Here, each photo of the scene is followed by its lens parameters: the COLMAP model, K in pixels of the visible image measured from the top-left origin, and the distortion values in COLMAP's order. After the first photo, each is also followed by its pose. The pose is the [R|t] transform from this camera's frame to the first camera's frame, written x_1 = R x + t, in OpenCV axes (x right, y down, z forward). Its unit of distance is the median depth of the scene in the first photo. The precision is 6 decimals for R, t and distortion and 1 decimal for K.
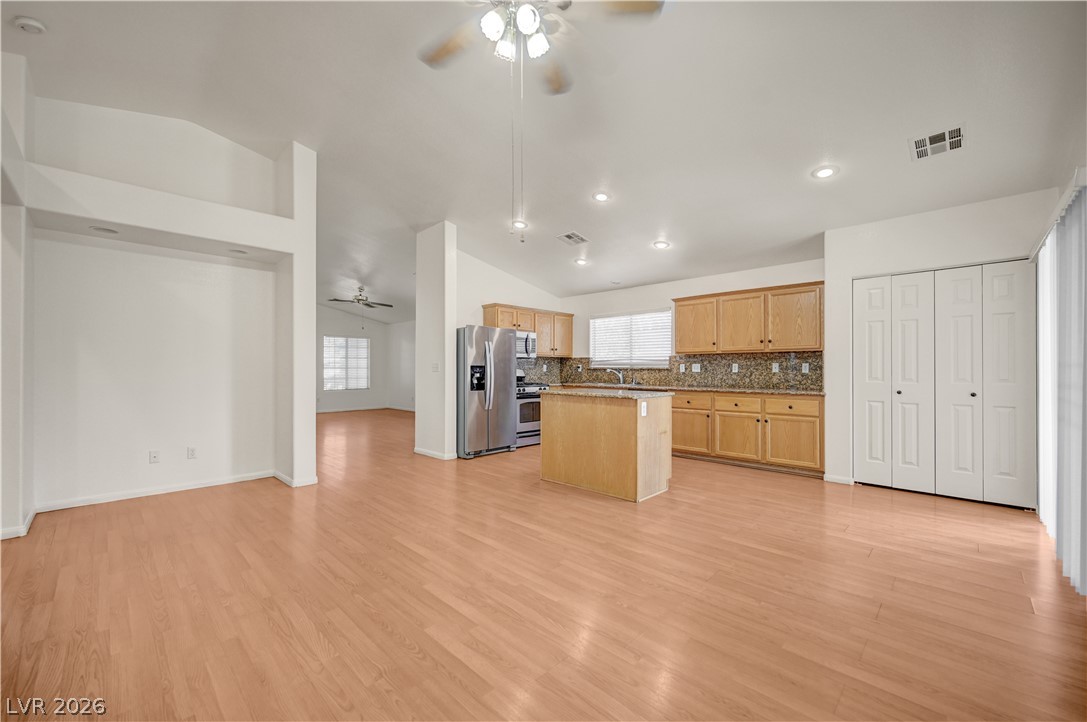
lens RADIAL K [[432.6, 0, 546.9], [0, 432.6, 366.4], [0, 0, 1]] dist [-0.000045, -0.000032]
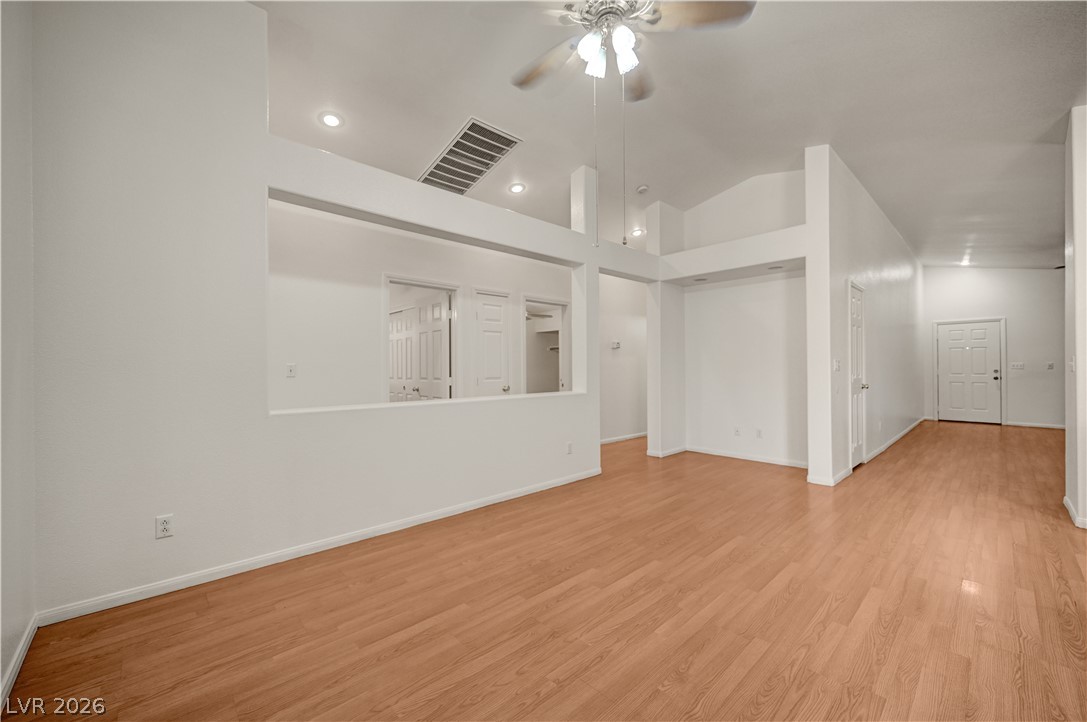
lens RADIAL K [[428.3, 0, 547.4], [0, 428.3, 366.5], [0, 0, 1]] dist [0.001892, -0.000026]
pose [[-0.045728, -0.003828, -0.998947, 0.443359], [0.008527, 0.999955, -0.004222, 0.001691], [0.998918, -0.008711, -0.045693, 0.403841]]
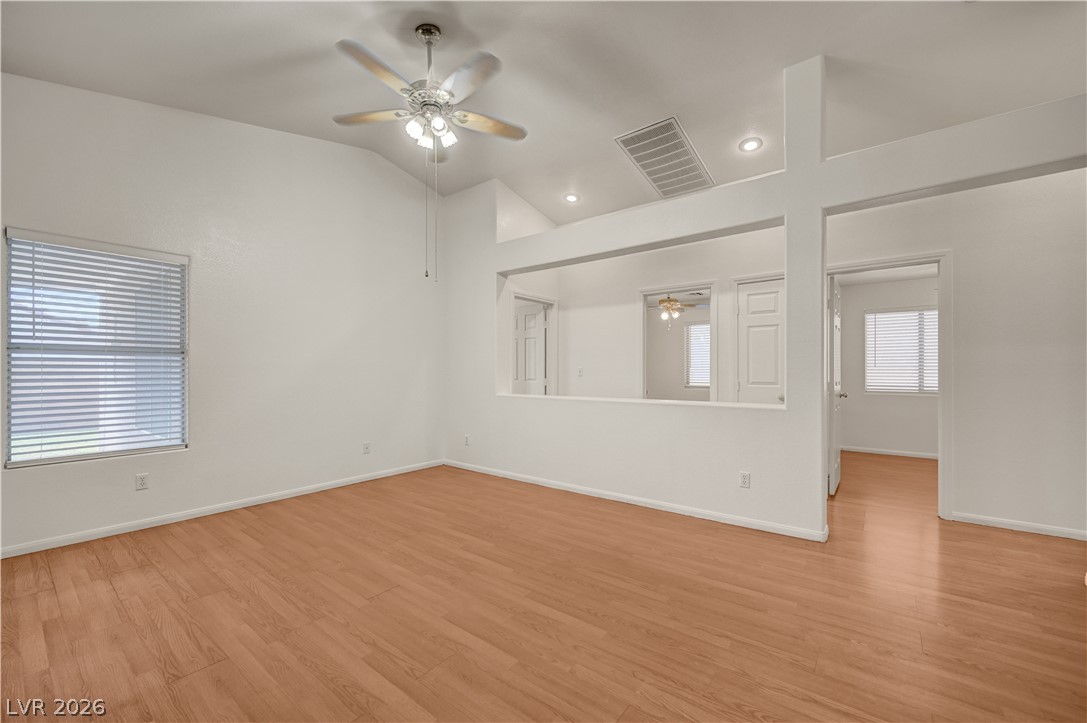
lens RADIAL K [[430.4, 0, 547.5], [0, 430.4, 370.0], [0, 0, 1]] dist [-0.000348, -0.000039]
pose [[-0.994188, 0.000309, -0.107660, -0.132693], [0.000846, 0.999987, -0.004942, 0.002654], [0.107657, -0.005004, -0.994176, 1.096799]]
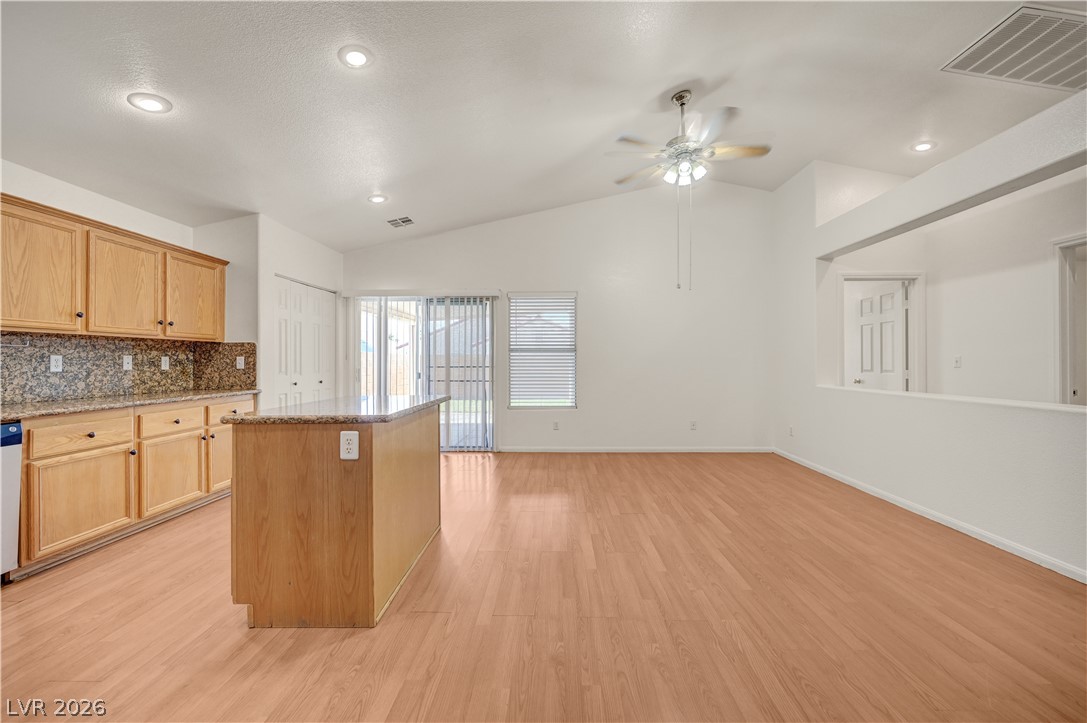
lens RADIAL K [[430.1, 0, 549.8], [0, 430.1, 359.9], [0, 0, 1]] dist [0.000909, 0.000047]
pose [[-0.680720, 0.005186, 0.732526, -0.445548], [-0.000220, 0.999973, -0.007283, 0.004058], [-0.732544, -0.005119, -0.680700, 1.179862]]
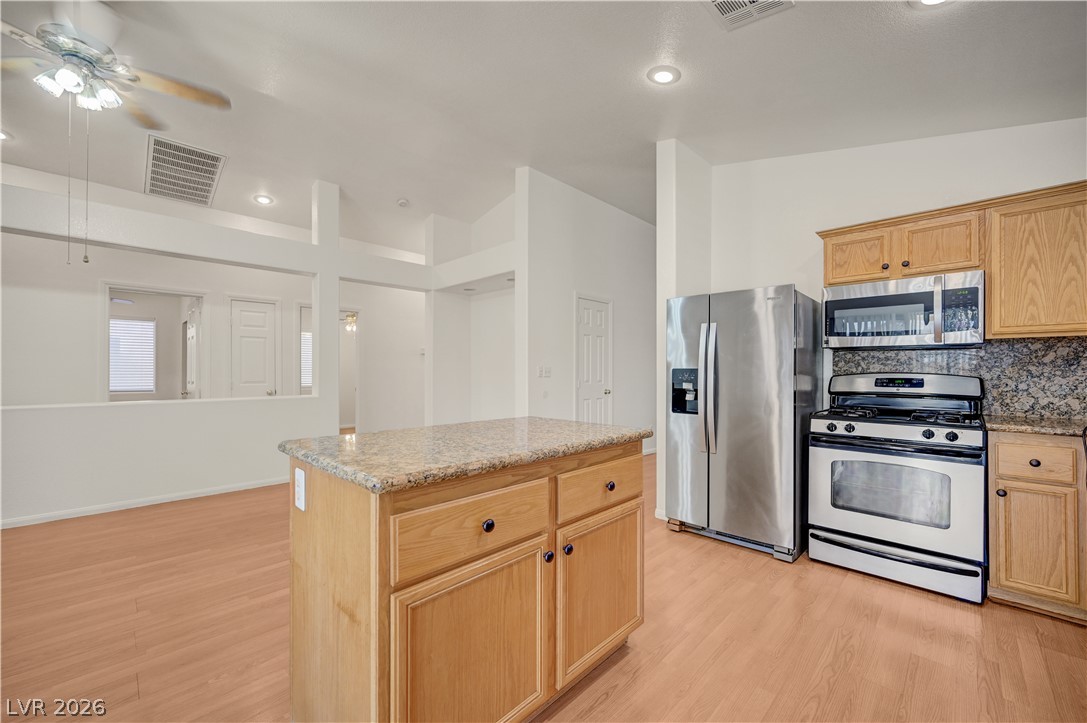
lens RADIAL K [[431.2, 0, 544.7], [0, 431.2, 370.7], [0, 0, 1]] dist [-0.000358, 0.000302]
pose [[-0.008696, -0.005712, -0.999946, 0.492545], [0.002920, 0.999979, -0.005738, 0.004159], [0.999958, -0.002970, -0.008679, 1.030431]]
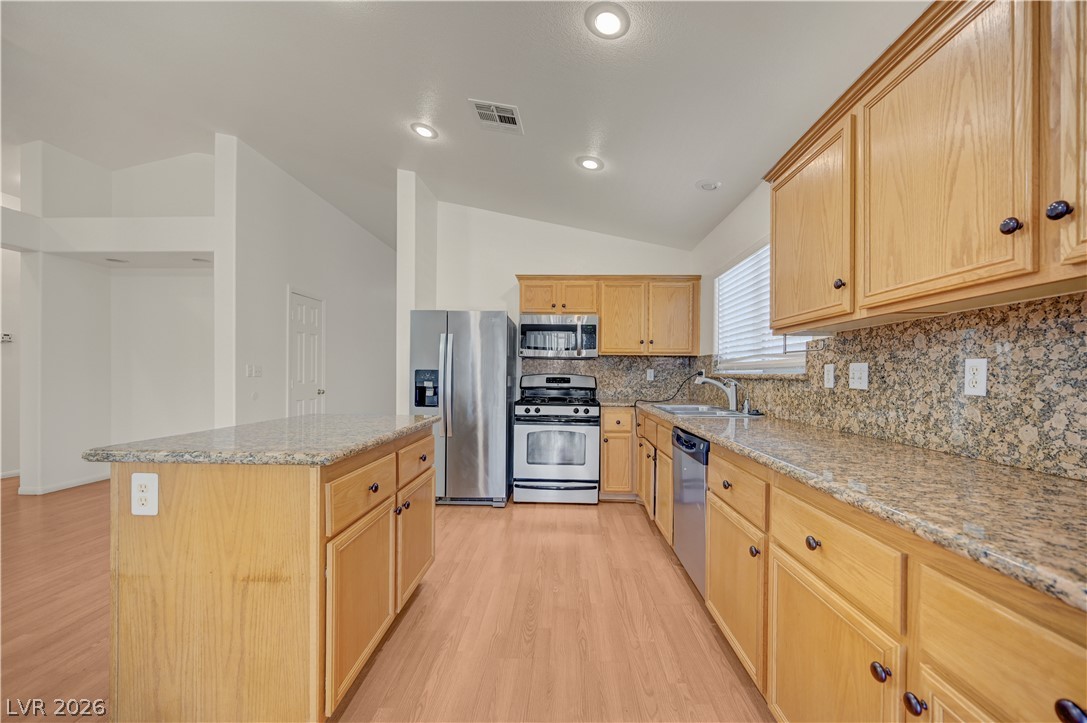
lens RADIAL K [[437.3, 0, 548.8], [0, 437.3, 375.6], [0, 0, 1]] dist [0.000462, 0.000123]
pose [[0.665912, 0.006359, -0.746003, 0.588552], [-0.003161, 0.999979, 0.005702, 0.003222], [0.746023, -0.001439, 0.665918, 0.861781]]
